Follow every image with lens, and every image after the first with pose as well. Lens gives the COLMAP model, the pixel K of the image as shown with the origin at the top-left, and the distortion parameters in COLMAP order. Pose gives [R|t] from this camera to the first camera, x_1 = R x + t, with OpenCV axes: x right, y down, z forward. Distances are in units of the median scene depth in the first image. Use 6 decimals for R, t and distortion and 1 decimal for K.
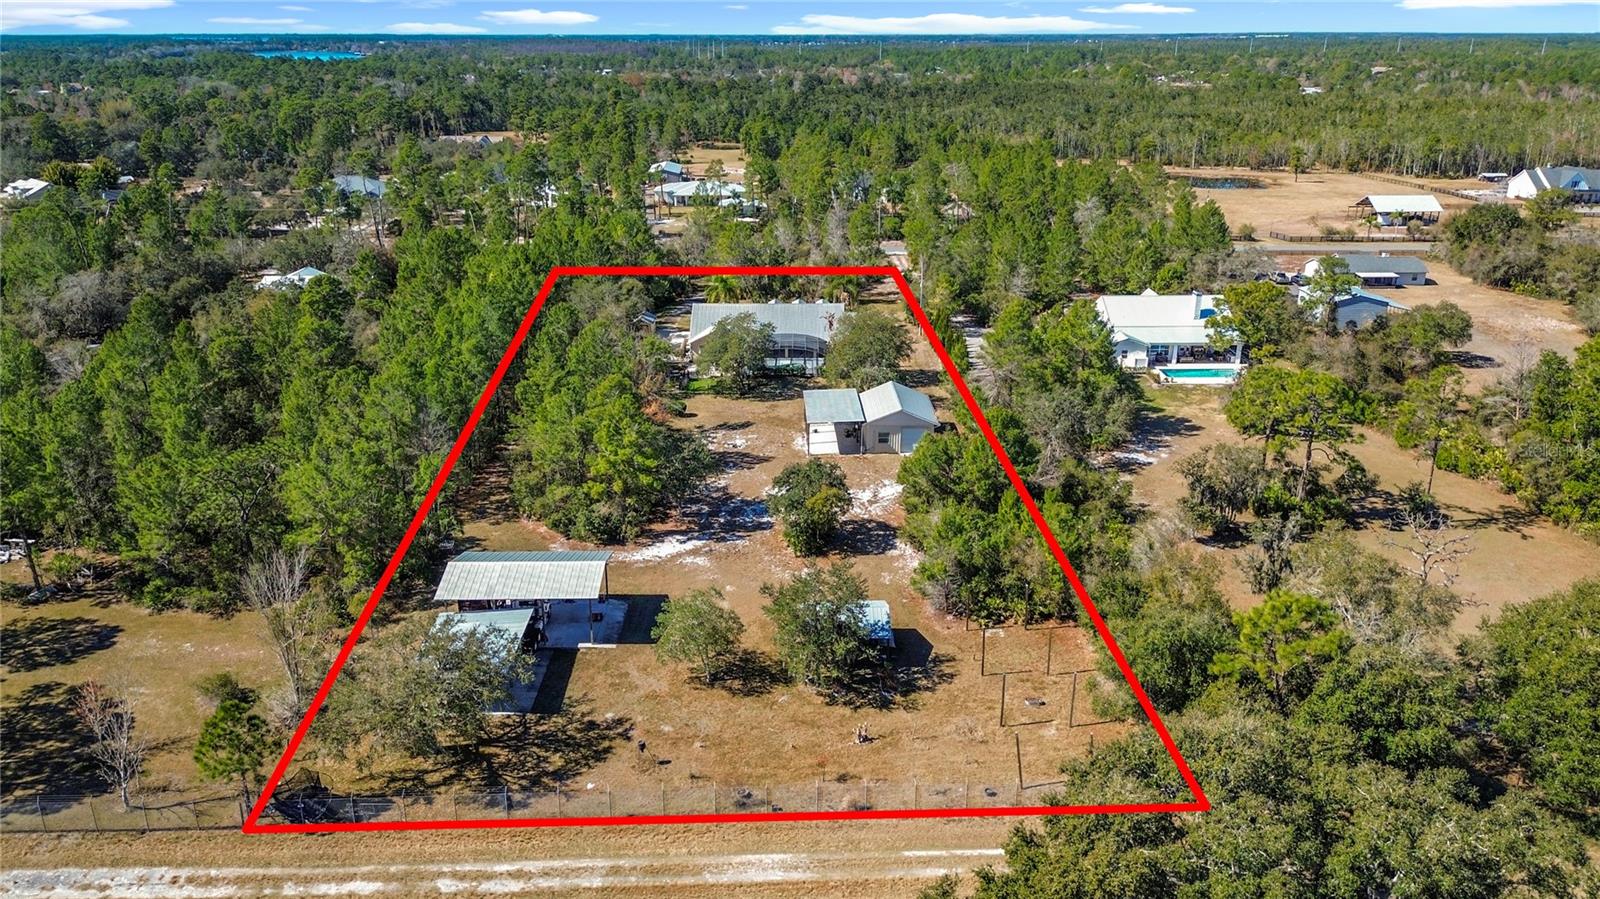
lens RADIAL K [[1140.1, 0, 798.3], [0, 1140.1, 467.8], [0, 0, 1]] dist [0.063986, -0.090693]
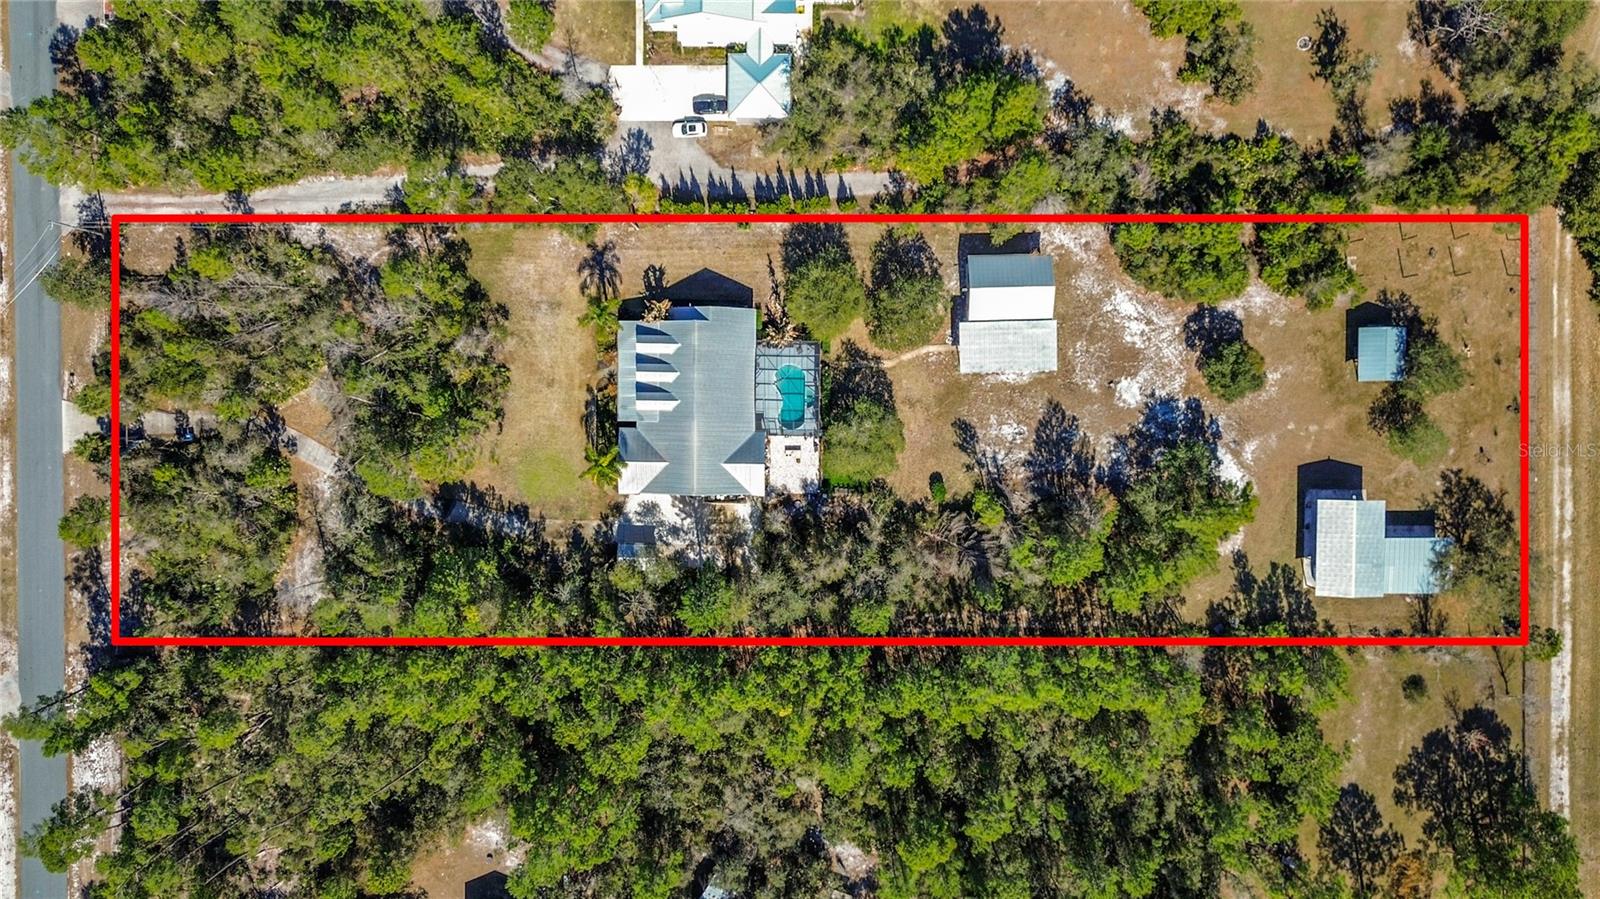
lens RADIAL K [[1149.6, 0, 794.5], [0, 1149.6, 448.0], [0, 0, 1]] dist [0.075133, -0.082094]
pose [[0.011951, -0.999669, -0.022793, -0.062248], [0.352162, -0.017126, 0.935782, -1.594628], [-0.935863, -0.019210, 0.351840, 1.076830]]
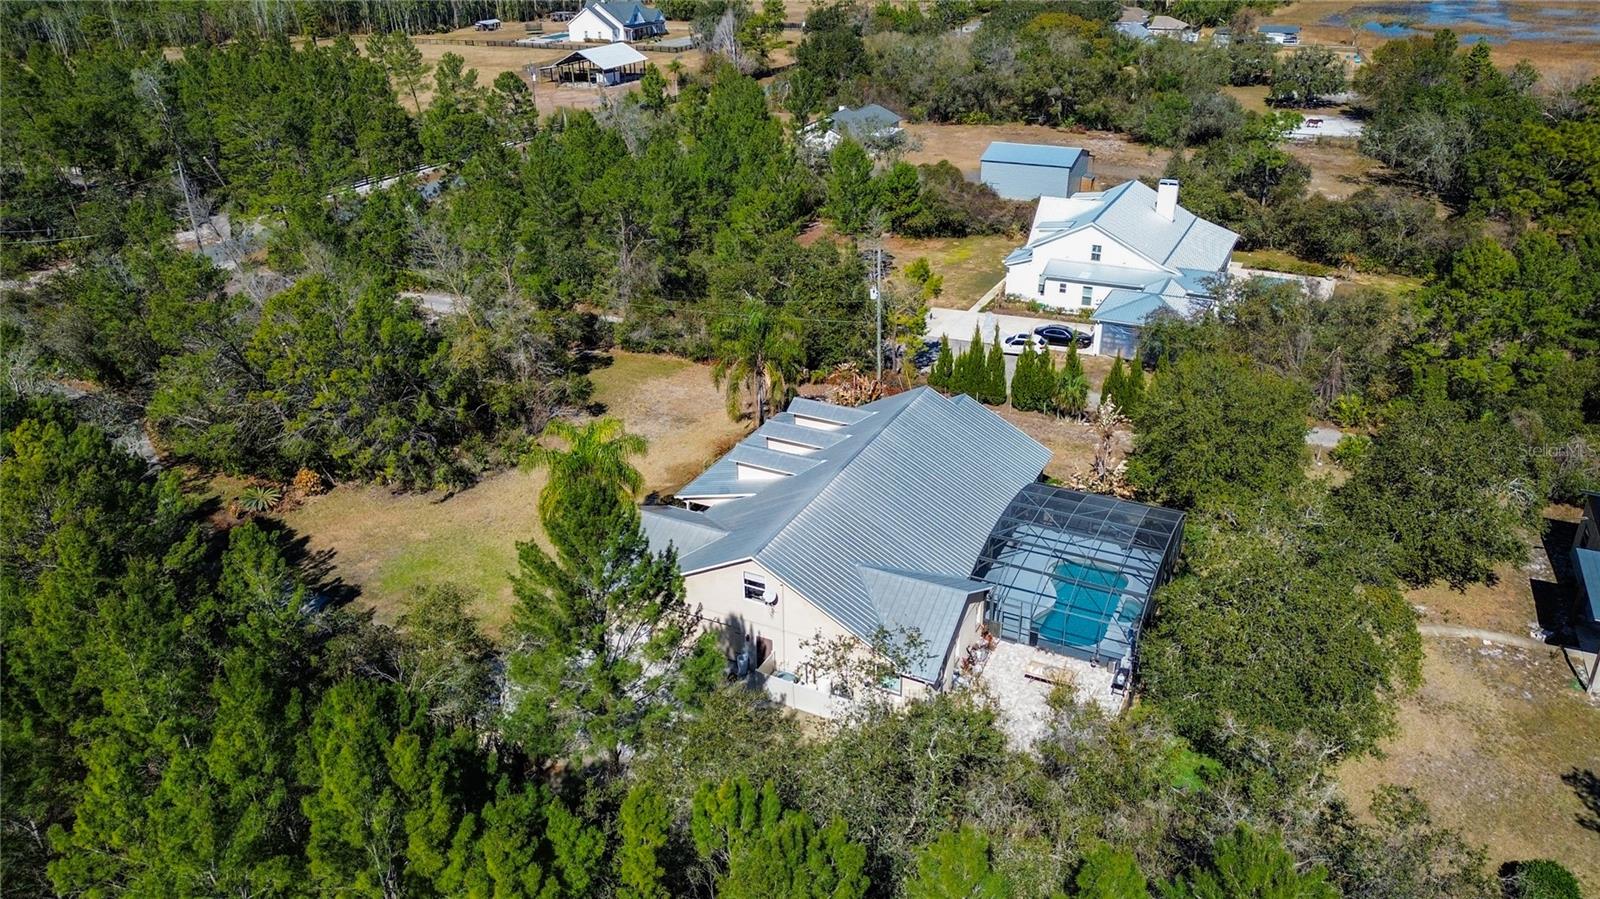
lens RADIAL K [[1149.6, 0, 794.5], [0, 1149.6, 448.0], [0, 0, 1]] dist [0.075133, -0.082094]
pose [[0.449748, -0.390255, 0.803385, -0.550180], [0.326371, 0.909095, 0.258897, -0.423842], [-0.831389, 0.145763, 0.536232, 1.415154]]
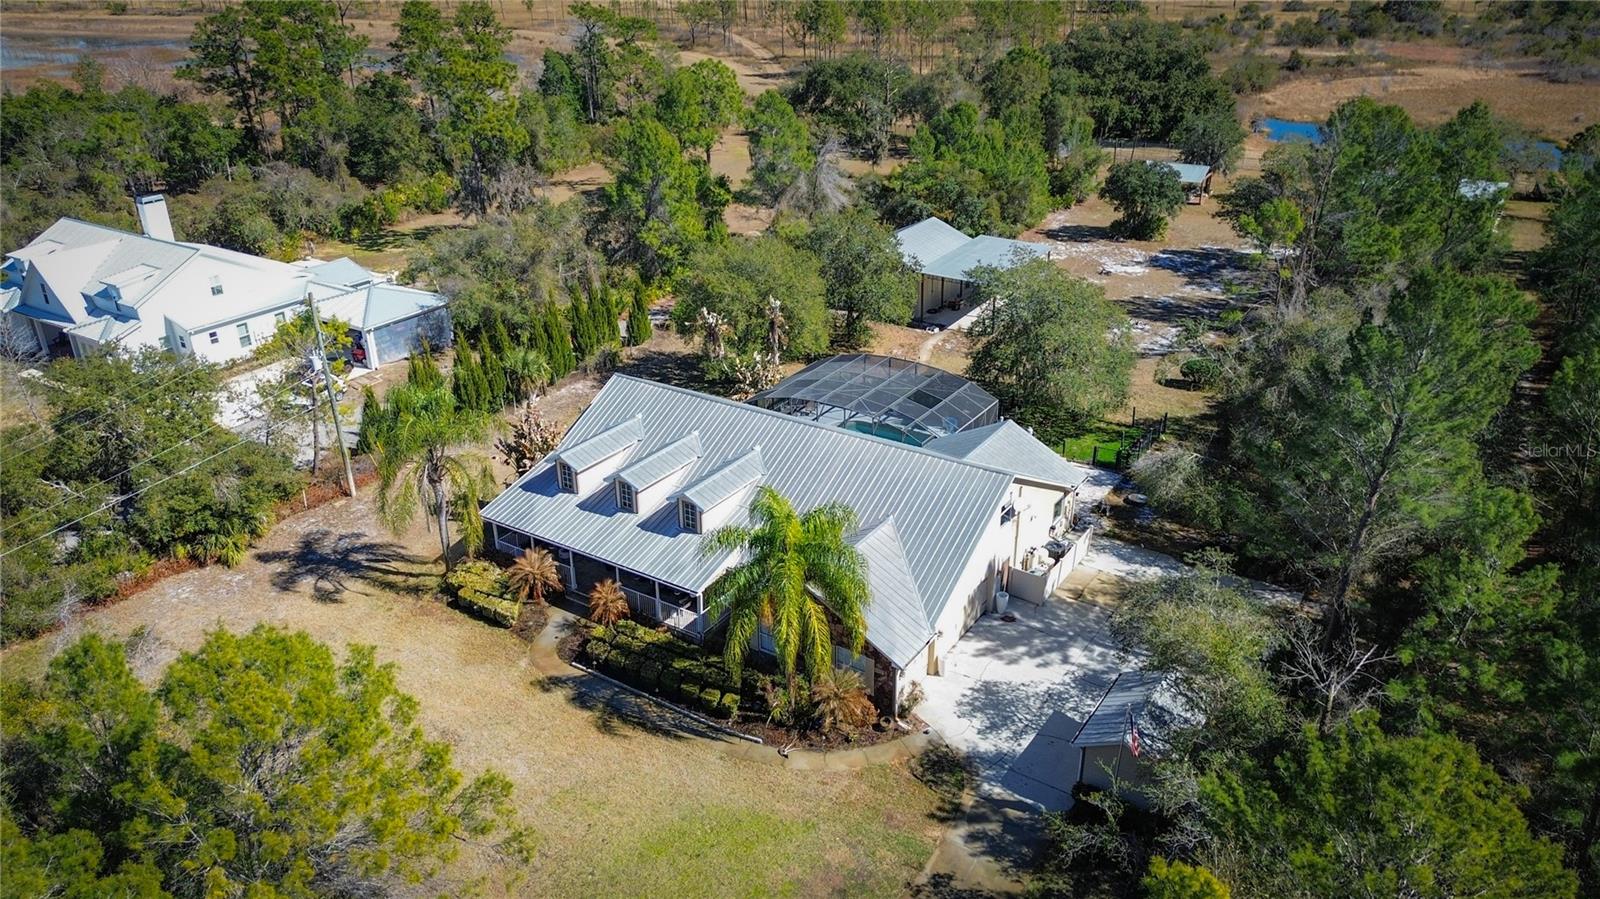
lens RADIAL K [[1149.6, 0, 794.5], [0, 1149.6, 448.0], [0, 0, 1]] dist [0.075133, -0.082094]
pose [[-0.836527, -0.221262, 0.501264, -0.325584], [0.202794, 0.724848, 0.658384, -0.604402], [-0.509016, 0.652409, -0.561485, 2.040062]]
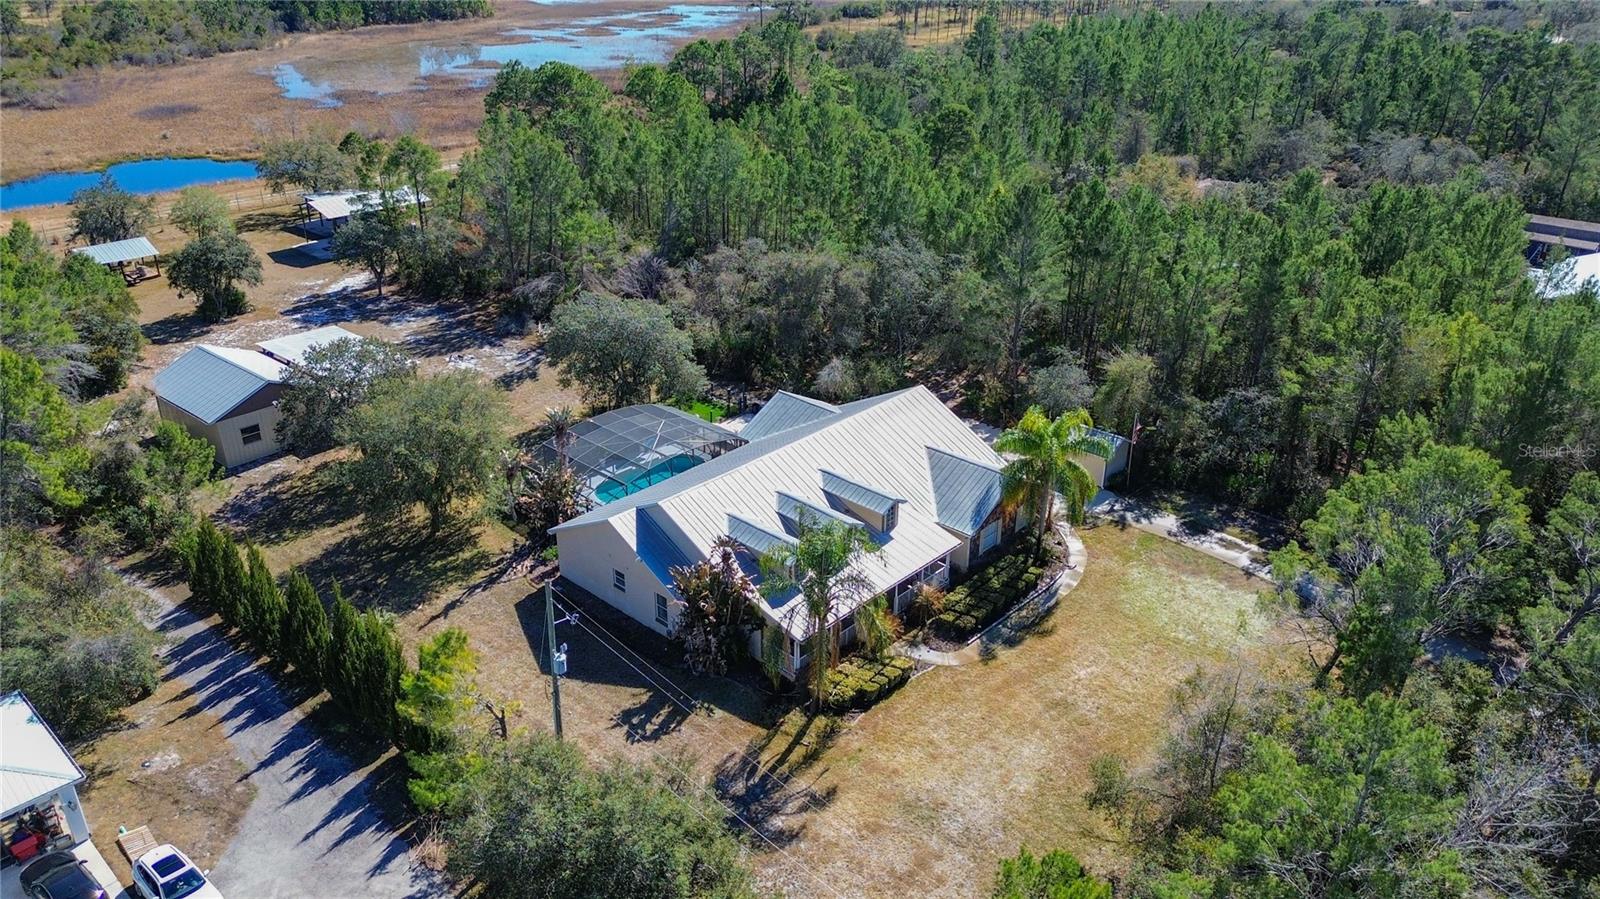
lens RADIAL K [[1116.2, 0, 798.8], [0, 1116.2, 455.6], [0, 0, 1]] dist [0.075515, -0.064248]
pose [[-0.681208, 0.319539, -0.658673, 0.394757], [-0.259247, 0.736124, 0.625229, -0.653927], [0.684650, 0.596671, -0.418614, 2.000212]]
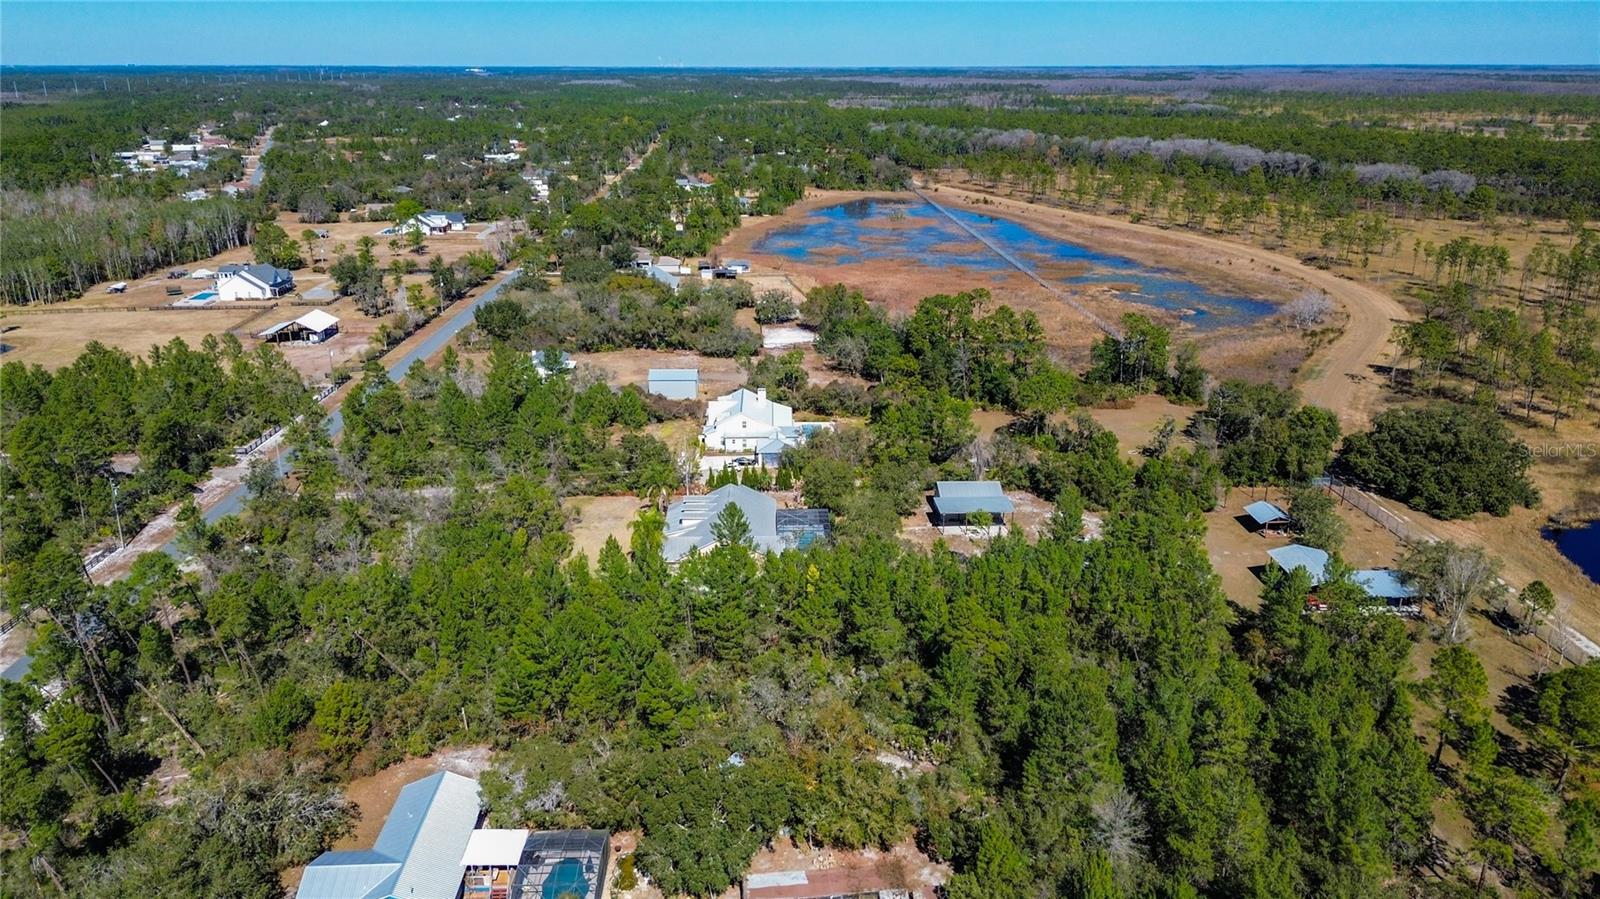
lens RADIAL K [[1142.6, 0, 800.0], [0, 1142.6, 449.5], [0, 0, 1]] dist [0.057162, -0.083089]
pose [[-0.022047, -0.319586, 0.947301, -1.771313], [0.354518, 0.883458, 0.306299, -0.860550], [-0.934789, 0.342589, 0.093821, 1.412175]]
